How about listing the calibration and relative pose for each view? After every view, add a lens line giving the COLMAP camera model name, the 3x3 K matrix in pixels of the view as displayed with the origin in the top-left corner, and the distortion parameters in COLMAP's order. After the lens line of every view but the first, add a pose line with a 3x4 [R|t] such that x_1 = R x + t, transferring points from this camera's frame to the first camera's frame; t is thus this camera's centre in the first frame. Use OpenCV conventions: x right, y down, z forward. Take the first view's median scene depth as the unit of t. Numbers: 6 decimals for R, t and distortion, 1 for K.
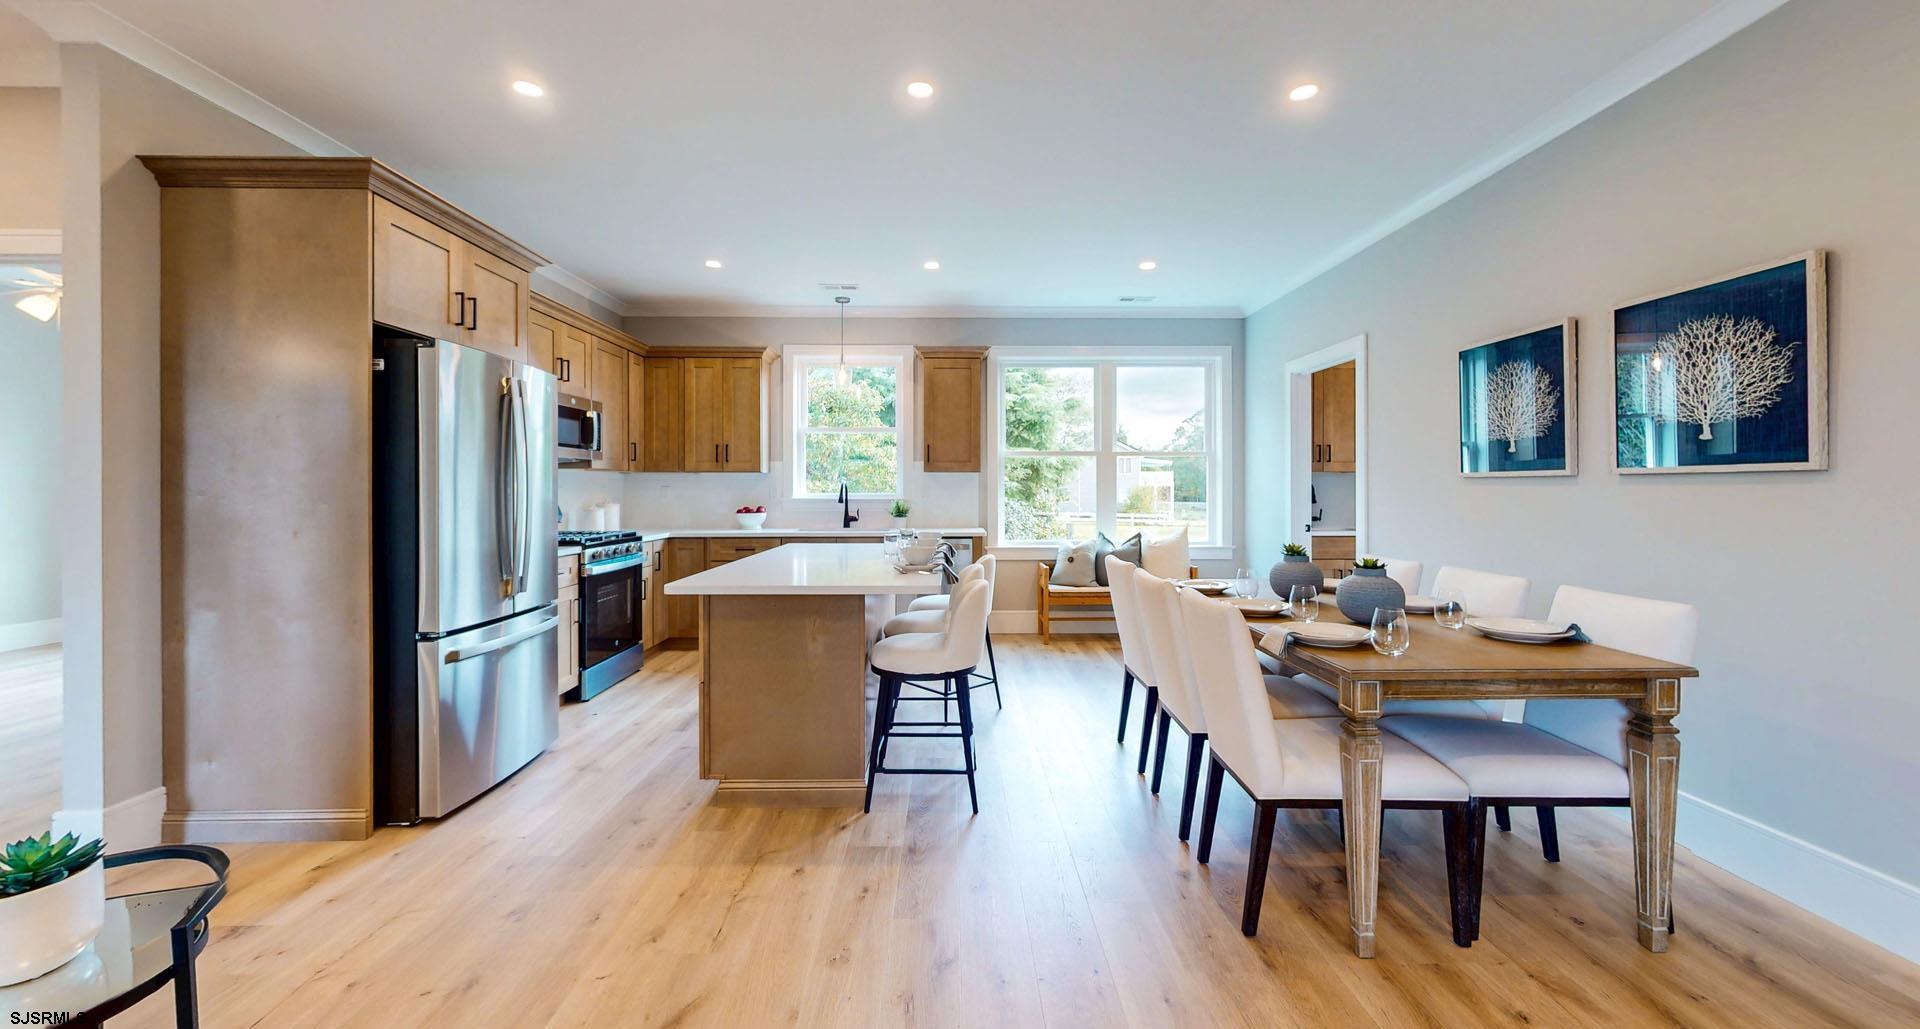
lens RADIAL K [[711.2, 0, 955.3], [0, 711.2, 488.9], [0, 0, 1]] dist [0.000591, -0.000015]
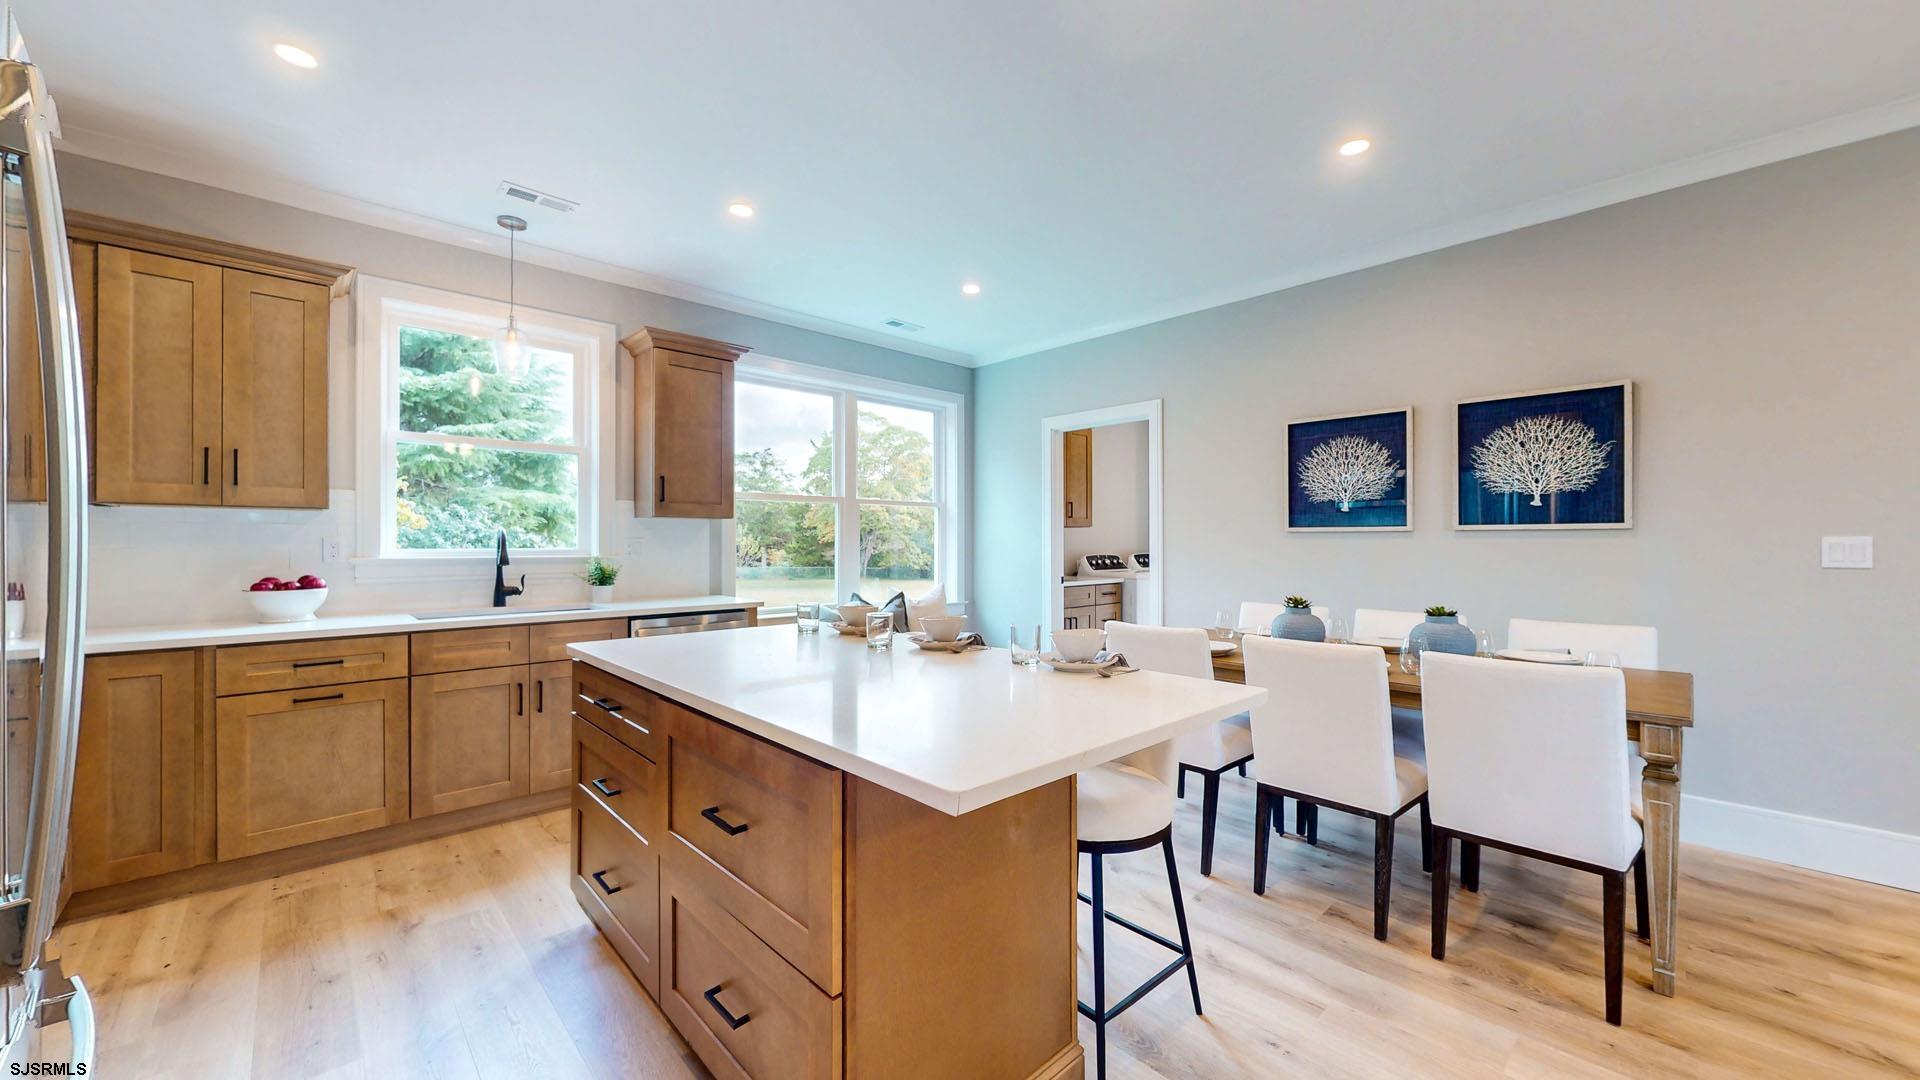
lens RADIAL K [[708.3, 0, 961.8], [0, 708.3, 540.9], [0, 0, 1]] dist [0.000414, 0.000067]
pose [[0.729603, 0.001470, 0.683869, -0.295737], [0.000248, 0.999997, -0.002415, 0.000853], [-0.683871, 0.001932, 0.729601, 0.320725]]
